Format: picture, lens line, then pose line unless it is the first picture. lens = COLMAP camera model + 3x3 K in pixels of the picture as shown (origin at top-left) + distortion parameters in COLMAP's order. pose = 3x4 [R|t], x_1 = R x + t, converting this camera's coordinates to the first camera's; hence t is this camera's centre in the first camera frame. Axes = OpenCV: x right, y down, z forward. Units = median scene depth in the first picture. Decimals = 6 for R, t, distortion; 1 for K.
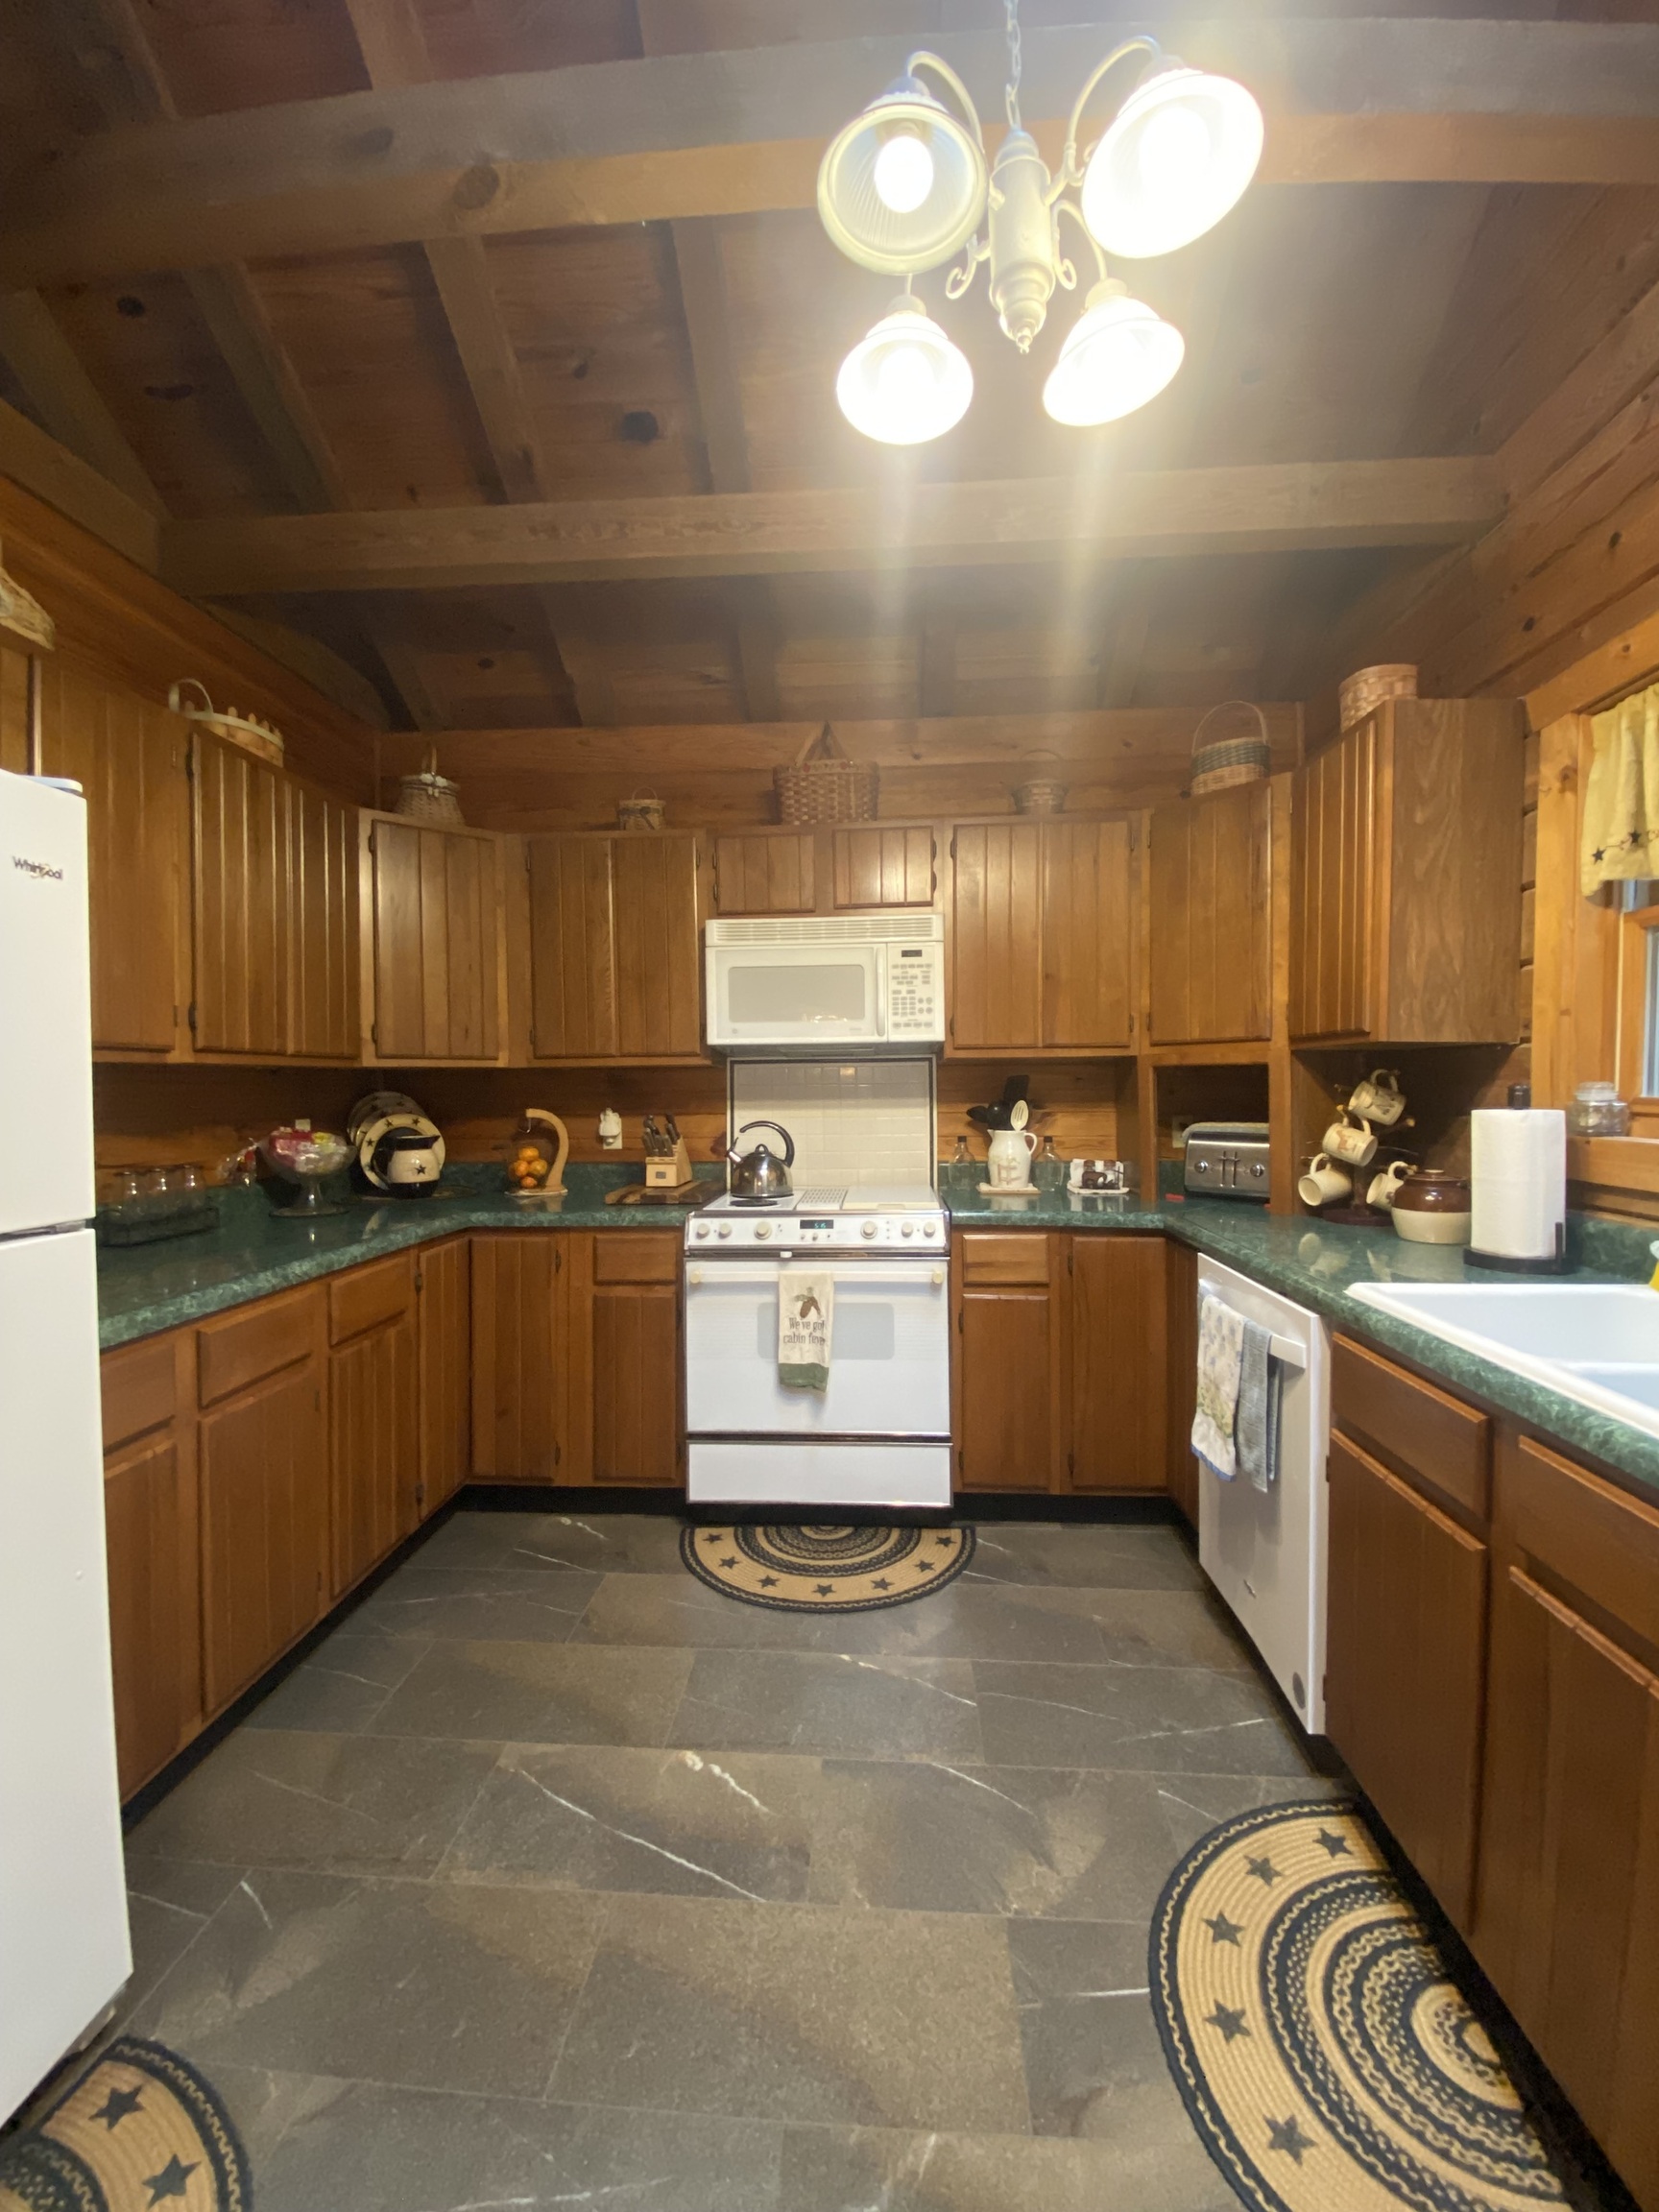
lens RADIAL K [[904.5, 0, 835.1], [0, 904.5, 1096.4], [0, 0, 1]] dist [0.035124, -0.027791]
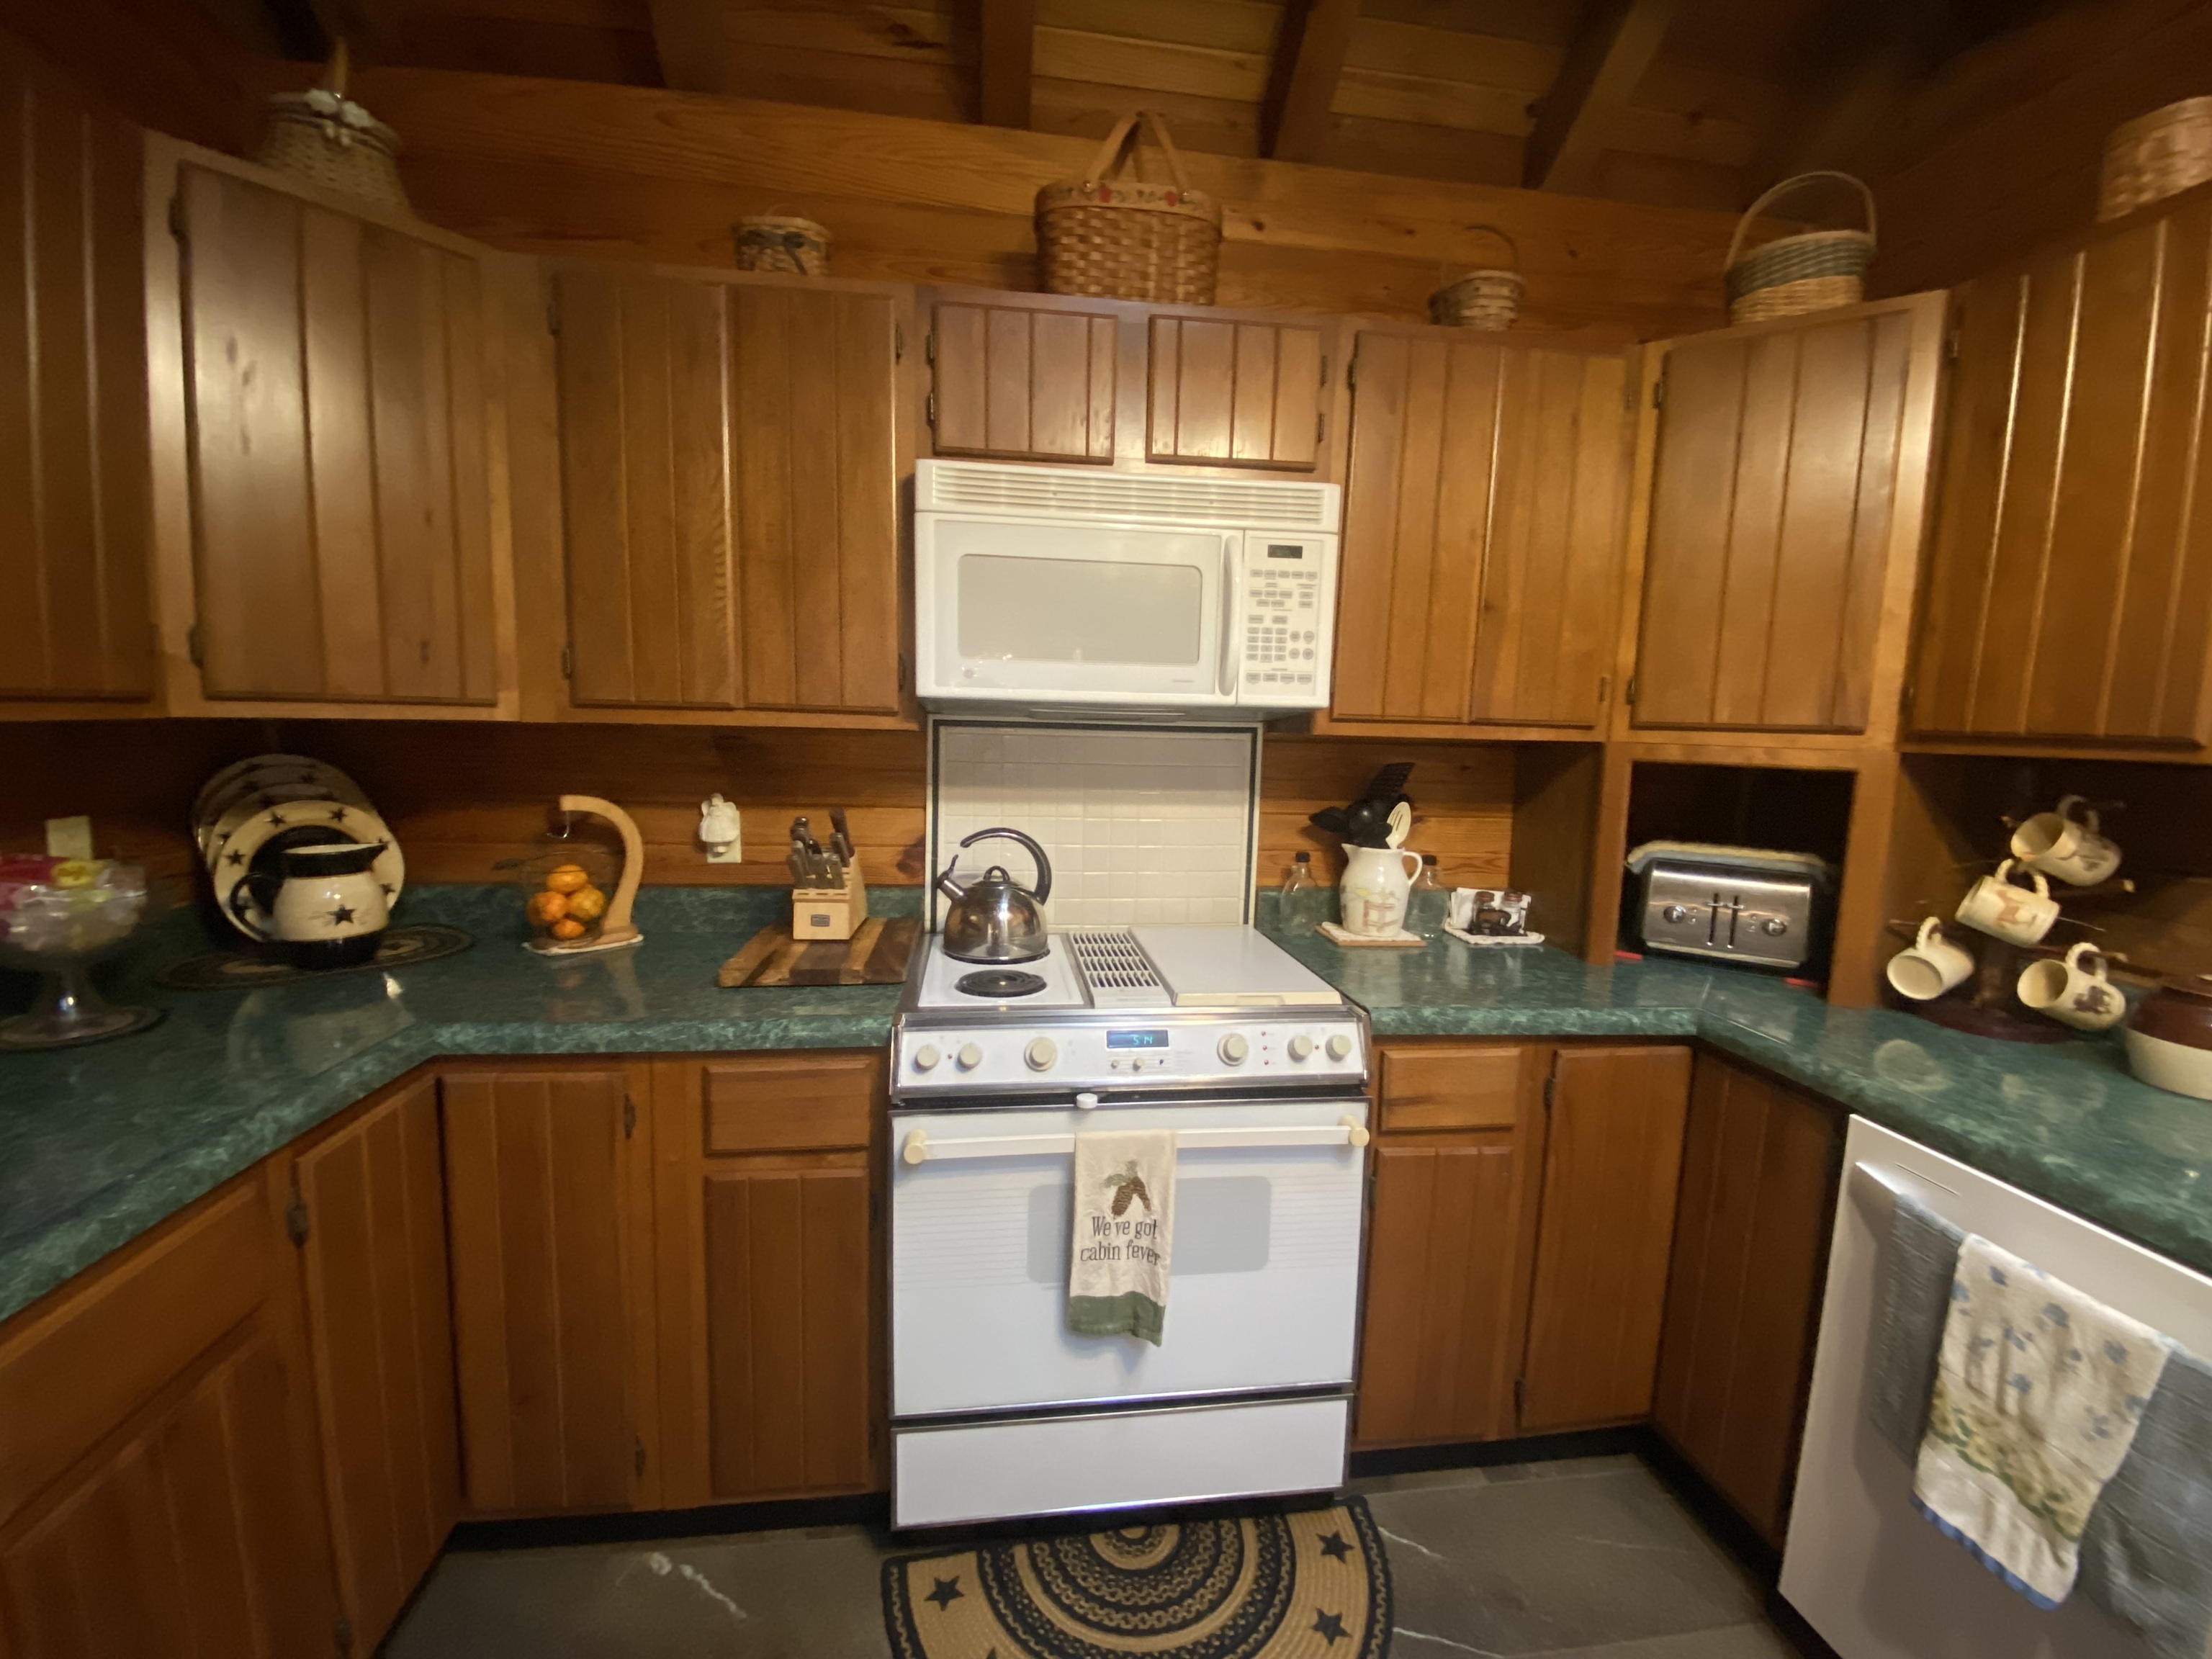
lens RADIAL K [[906.5, 0, 1110.9], [0, 906.5, 826.8], [0, 0, 1]] dist [0.003887, -0.013801]
pose [[0.980339, 0.014777, 0.196767, -0.149113], [-0.035131, 0.994331, 0.100356, -0.042281], [-0.194169, -0.105295, 0.975301, 0.488969]]
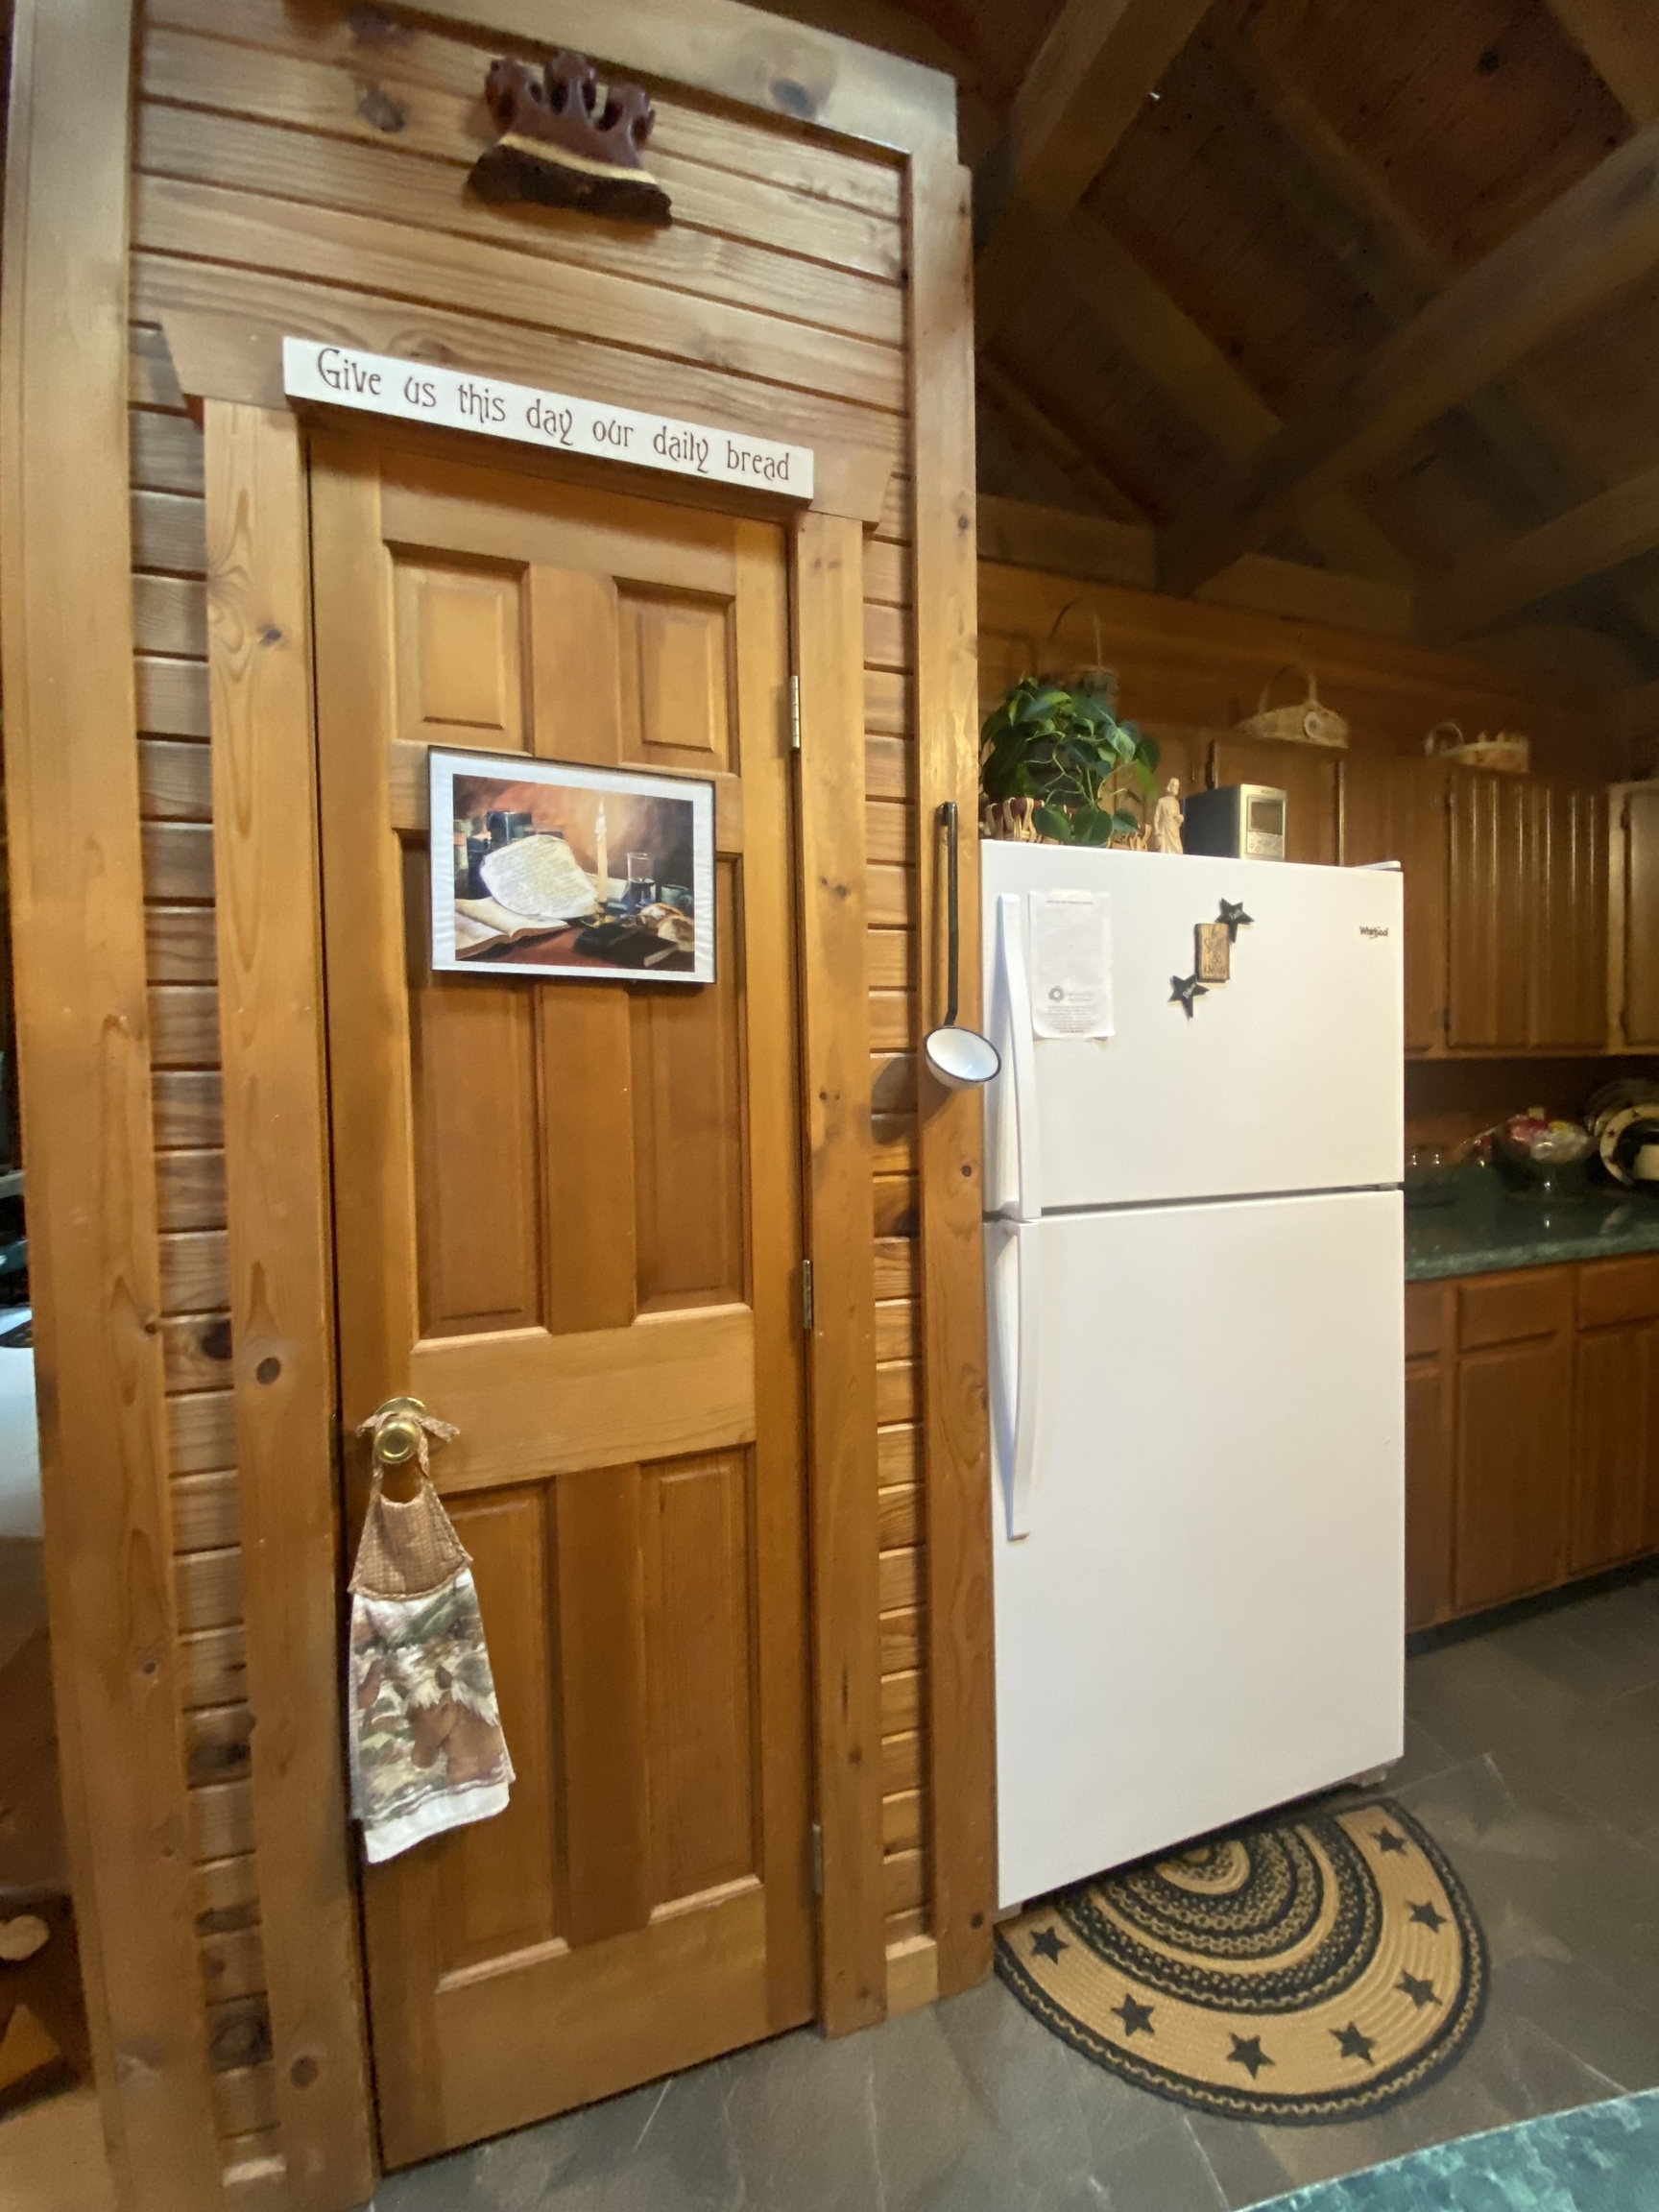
lens RADIAL K [[897.5, 0, 822.7], [0, 897.5, 1101.2], [0, 0, 1]] dist [0.001042, -0.008556]
pose [[0.386025, 0.024206, -0.922171, 0.035132], [0.001522, 0.999638, 0.026876, -0.011331], [0.922487, -0.011779, 0.385848, -0.139158]]
